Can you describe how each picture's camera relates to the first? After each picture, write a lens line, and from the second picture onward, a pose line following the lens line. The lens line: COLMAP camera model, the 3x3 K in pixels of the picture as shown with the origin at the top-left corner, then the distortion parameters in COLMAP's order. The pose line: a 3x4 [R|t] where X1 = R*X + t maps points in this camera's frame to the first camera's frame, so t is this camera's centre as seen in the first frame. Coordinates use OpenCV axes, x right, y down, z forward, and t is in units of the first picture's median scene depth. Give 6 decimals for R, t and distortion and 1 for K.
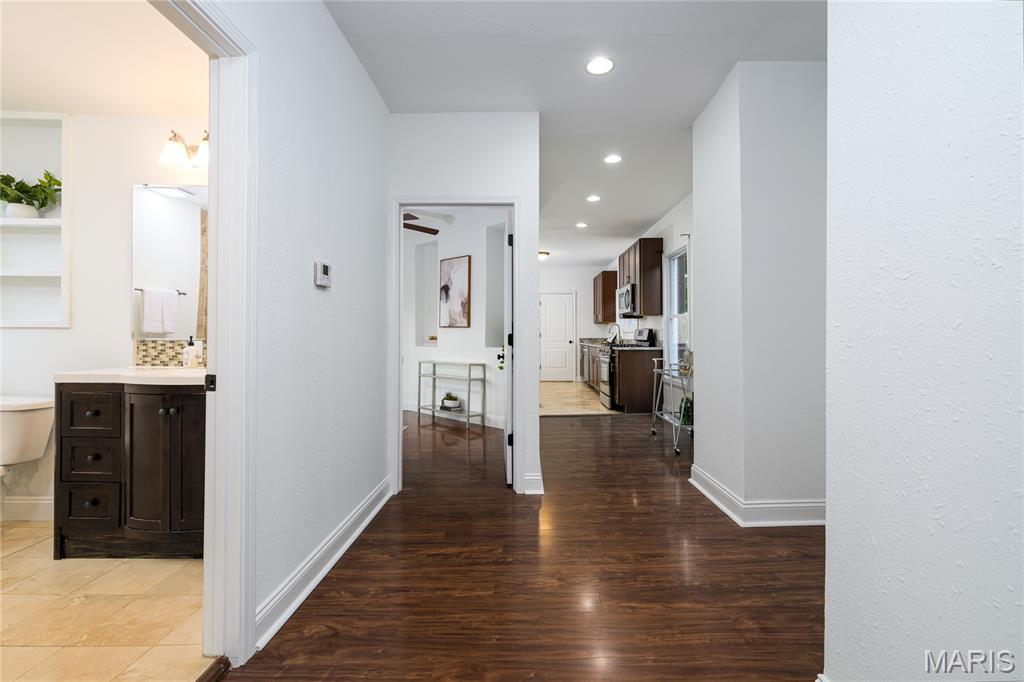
lens RADIAL K [[445.2, 0, 512.0], [0, 445.2, 341.0], [0, 0, 1]] dist [0.000756, -0.000146]
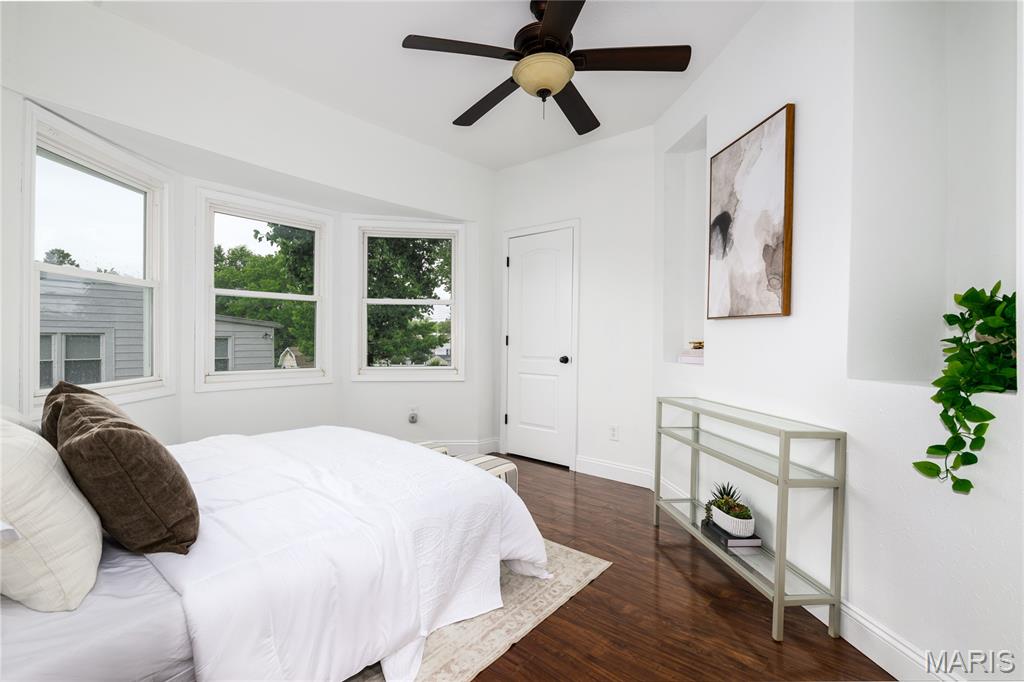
lens RADIAL K [[470.9, 0, 512.0], [0, 470.9, 341.0], [0, 0, 1]] dist [-0.000611, -0.000024]
pose [[0.793439, 0.003876, -0.608637, -0.040805], [-0.011866, 0.999888, -0.009101, -0.004786], [0.608534, 0.014443, 0.793396, 0.543438]]
